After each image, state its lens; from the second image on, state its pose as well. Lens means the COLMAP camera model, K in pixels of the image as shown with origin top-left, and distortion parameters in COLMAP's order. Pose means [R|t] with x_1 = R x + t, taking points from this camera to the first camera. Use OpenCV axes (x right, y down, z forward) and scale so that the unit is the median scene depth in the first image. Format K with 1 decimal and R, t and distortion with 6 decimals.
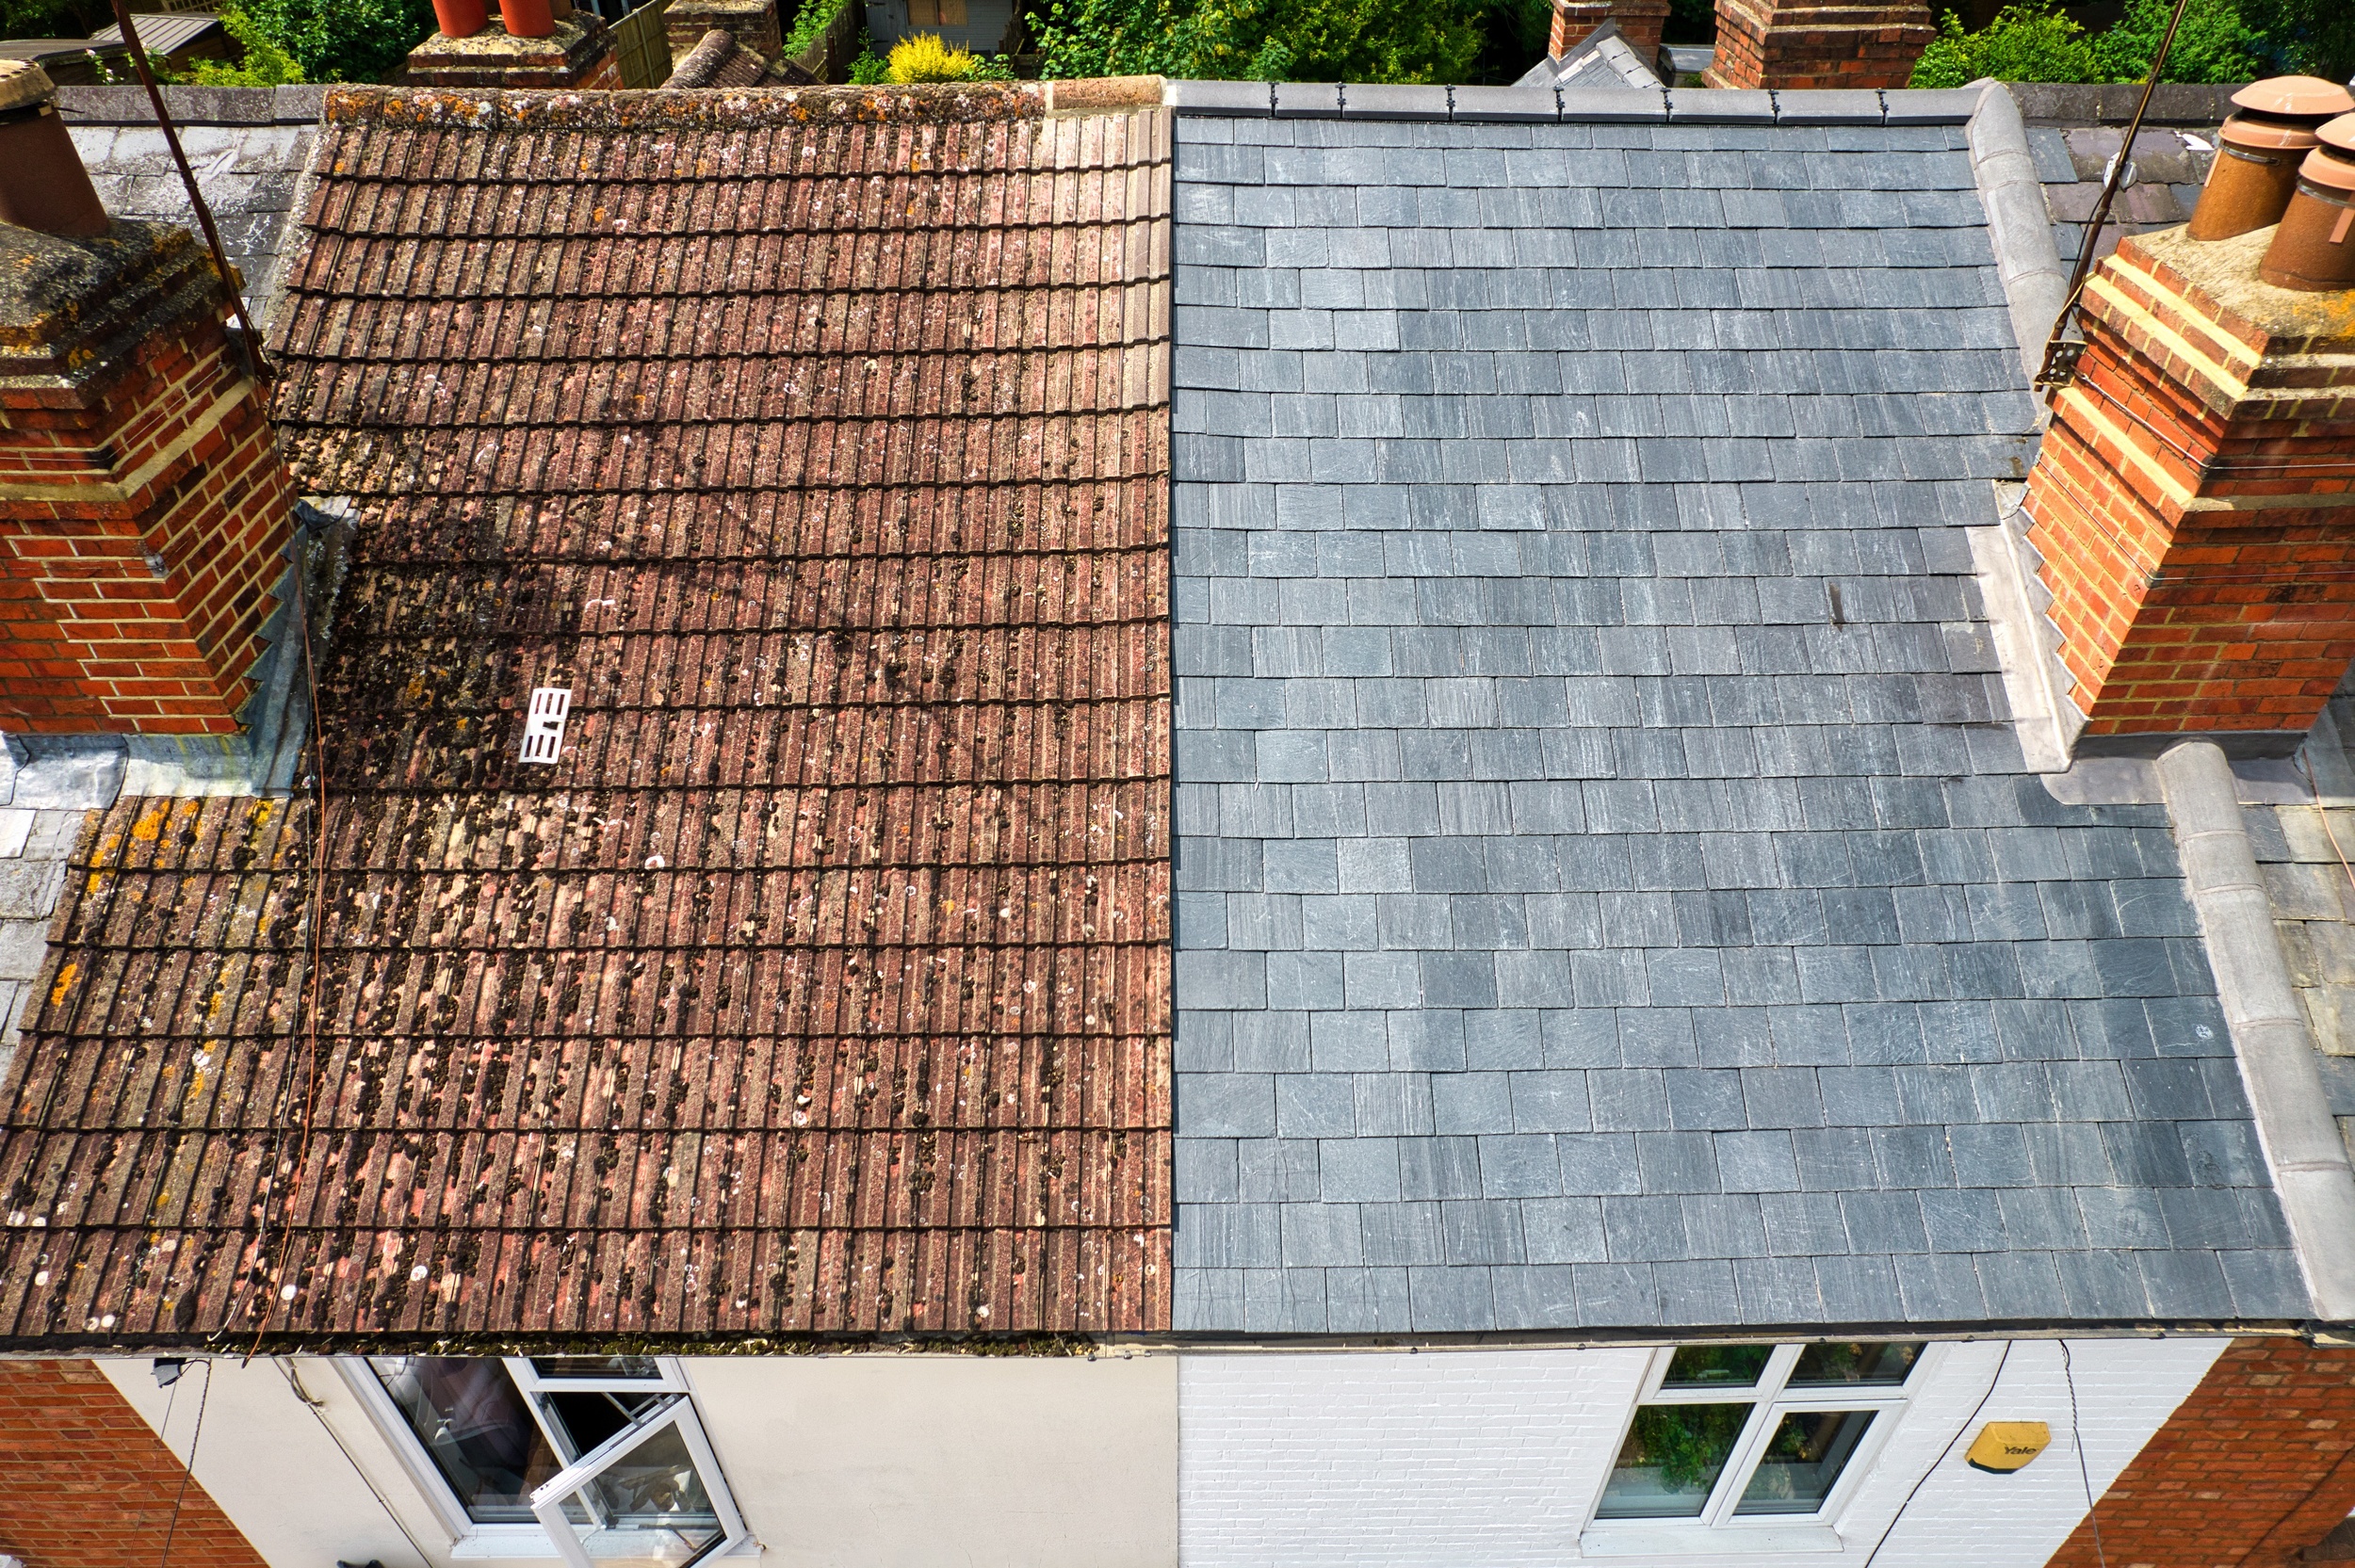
lens RADIAL K [[1493.2, 0, 1177.5], [0, 1493.2, 784.0], [0, 0, 1]] dist [-0.079157, 0.063061]
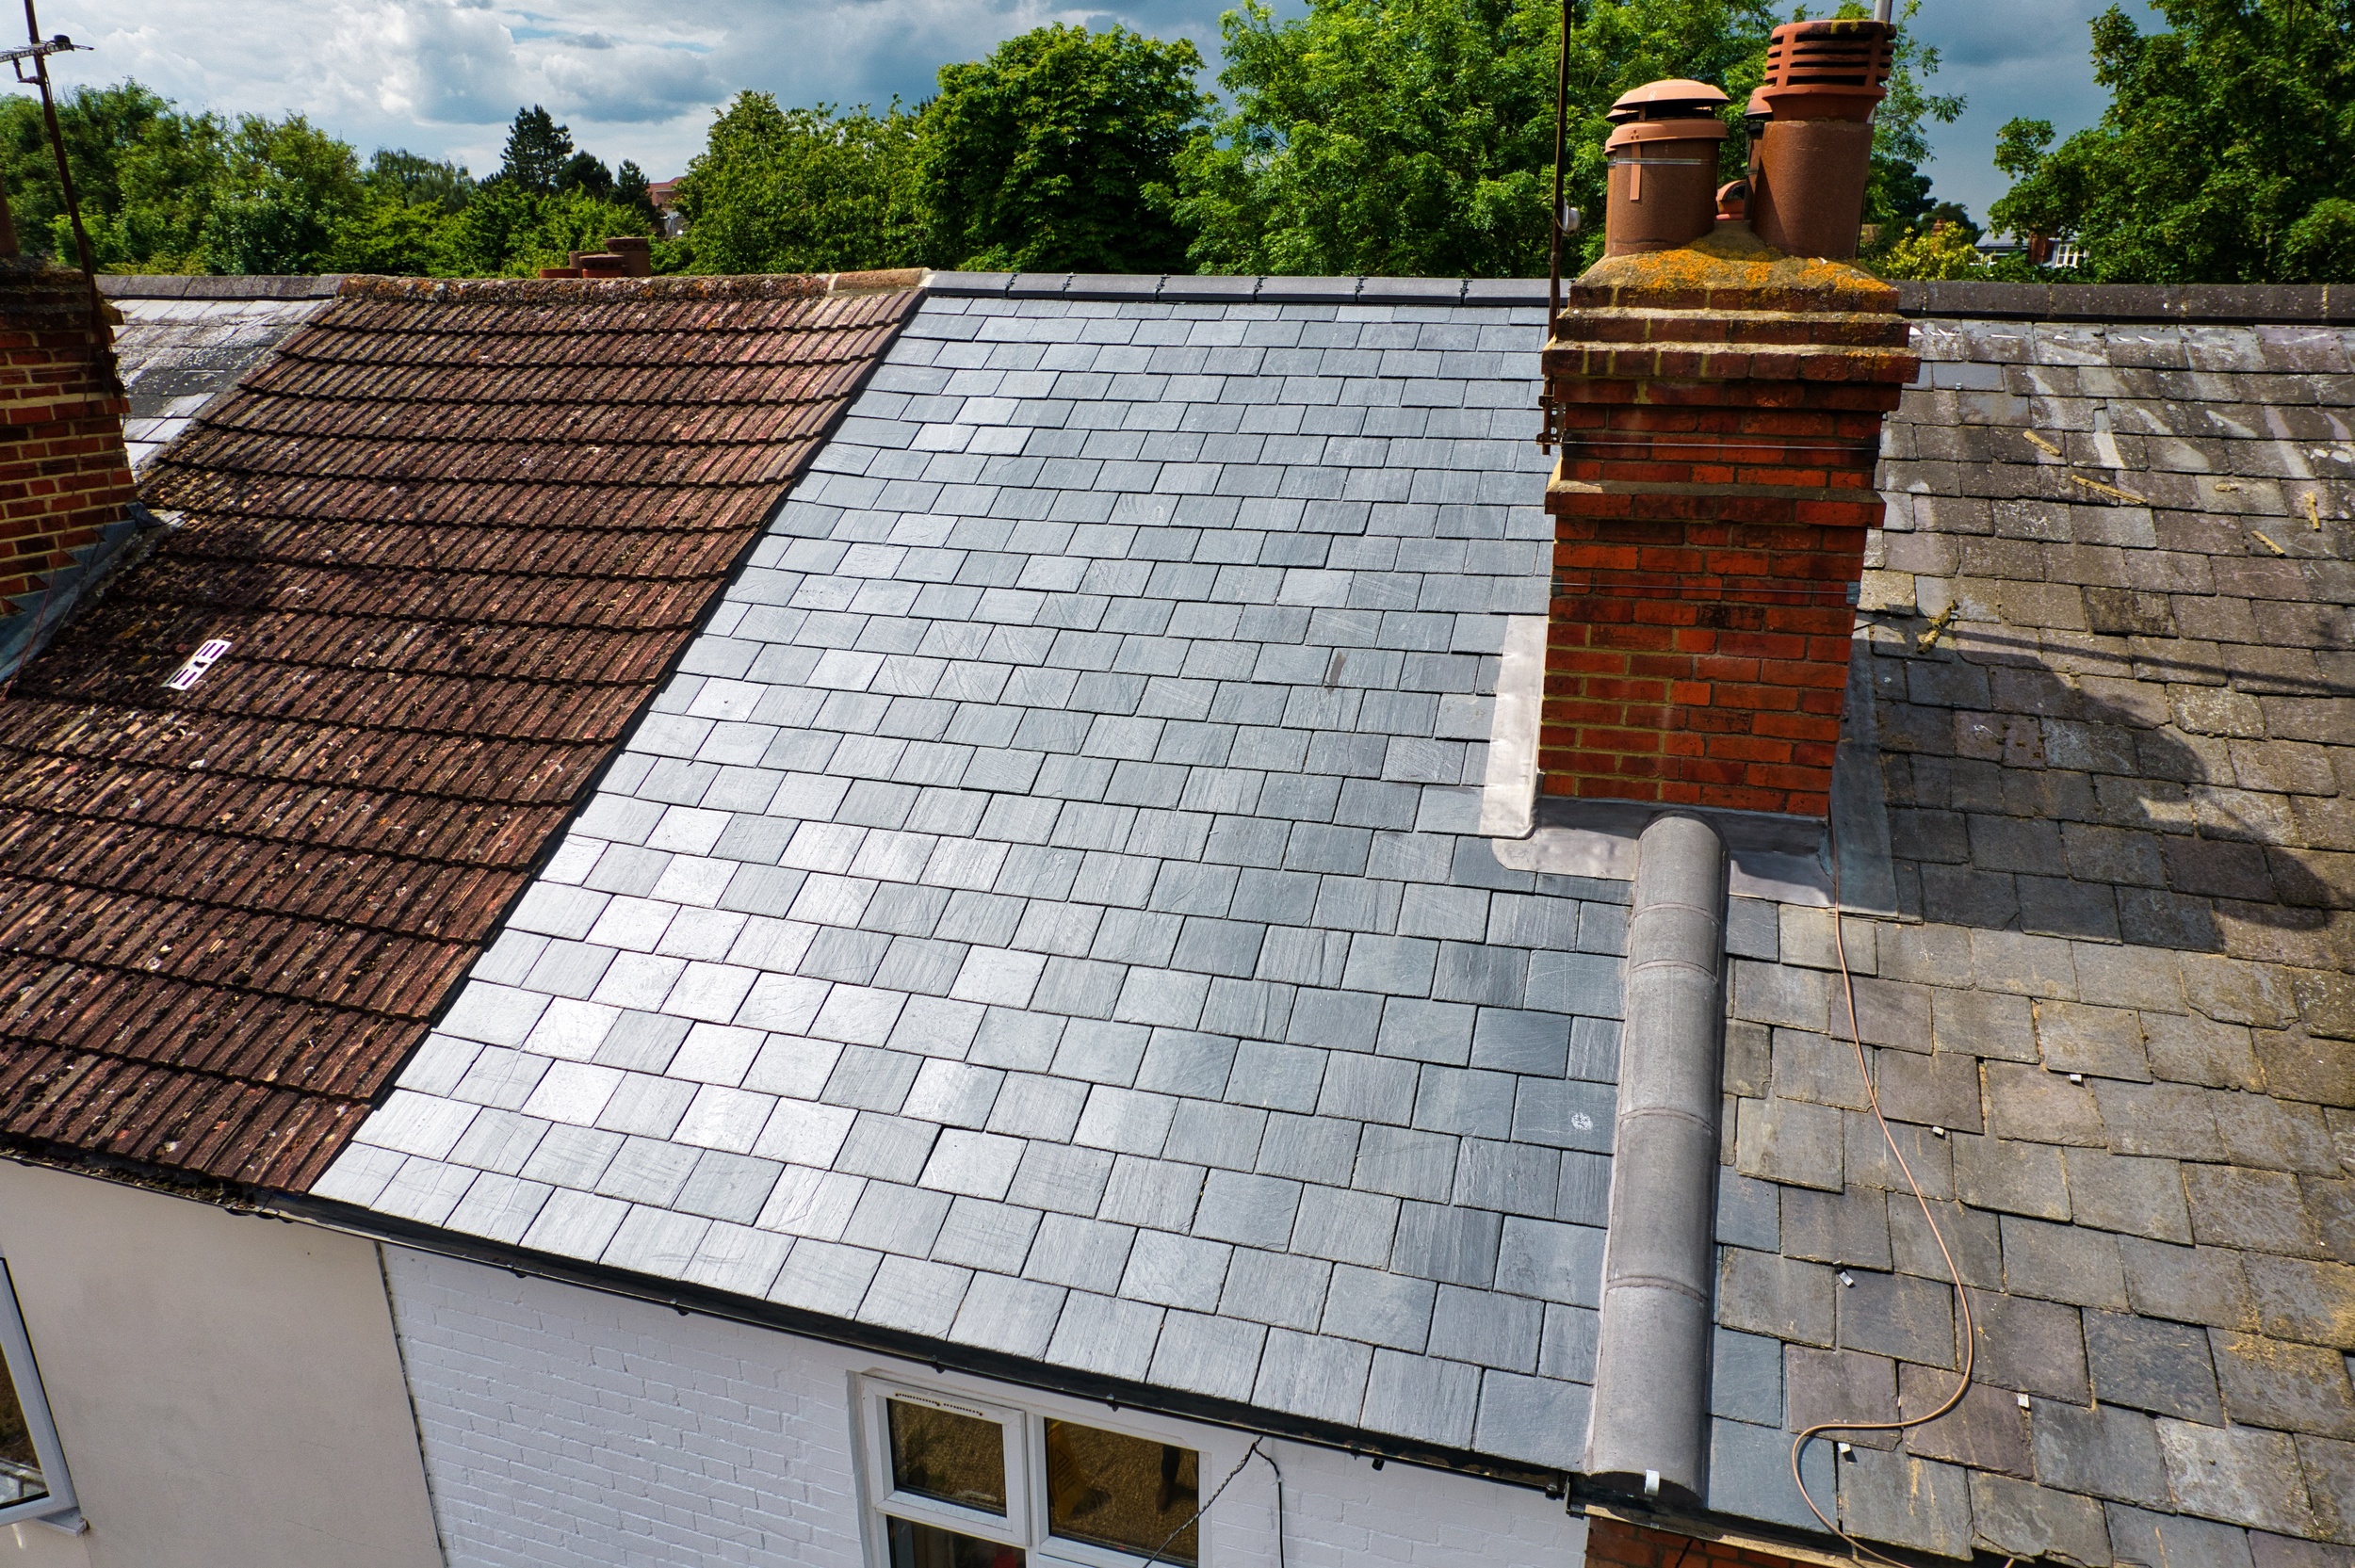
lens RADIAL K [[1493.2, 0, 1177.5], [0, 1493.2, 784.0], [0, 0, 1]] dist [-0.079157, 0.063061]
pose [[0.957086, 0.099152, -0.272313, 0.647081], [-0.185492, 0.931546, -0.312753, 0.269128], [0.222662, 0.349844, 0.909962, 0.158952]]
